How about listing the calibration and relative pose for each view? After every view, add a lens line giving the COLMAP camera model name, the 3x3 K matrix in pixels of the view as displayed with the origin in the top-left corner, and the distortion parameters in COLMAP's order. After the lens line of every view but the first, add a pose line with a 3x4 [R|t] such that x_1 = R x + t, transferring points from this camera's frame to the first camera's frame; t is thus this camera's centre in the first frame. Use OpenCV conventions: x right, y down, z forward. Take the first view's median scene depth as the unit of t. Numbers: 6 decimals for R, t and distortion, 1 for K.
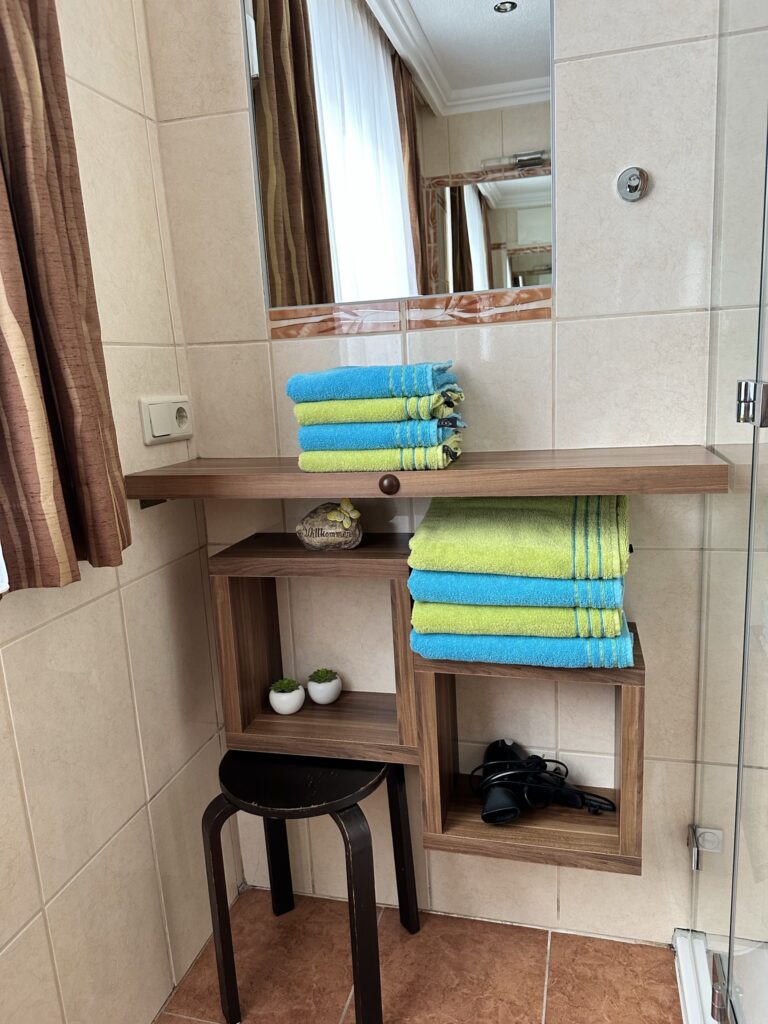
lens RADIAL K [[707.4, 0, 384.0], [0, 707.4, 512.0], [0, 0, 1]] dist [0.081172, -0.116697]
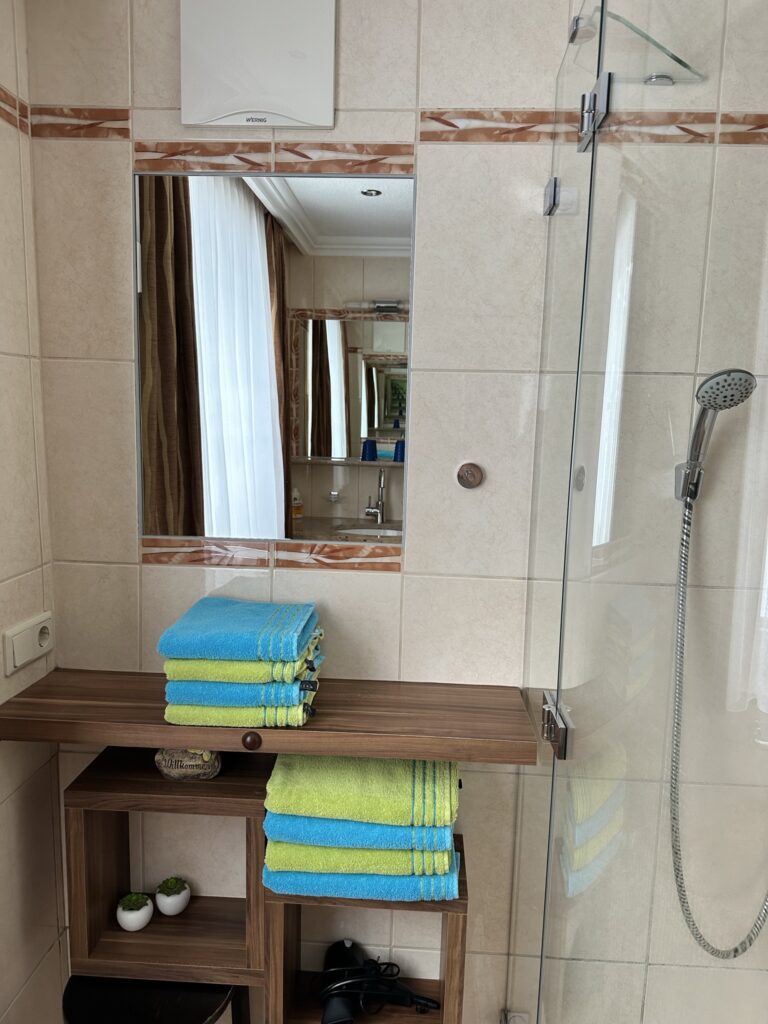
lens RADIAL K [[707.4, 0, 384.0], [0, 707.4, 512.0], [0, 0, 1]] dist [0.081172, -0.116697]
pose [[0.976053, 0.052447, 0.211116, -0.037787], [-0.038707, 0.996886, -0.068700, -0.272849], [-0.214062, 0.058883, 0.975044, -0.114666]]
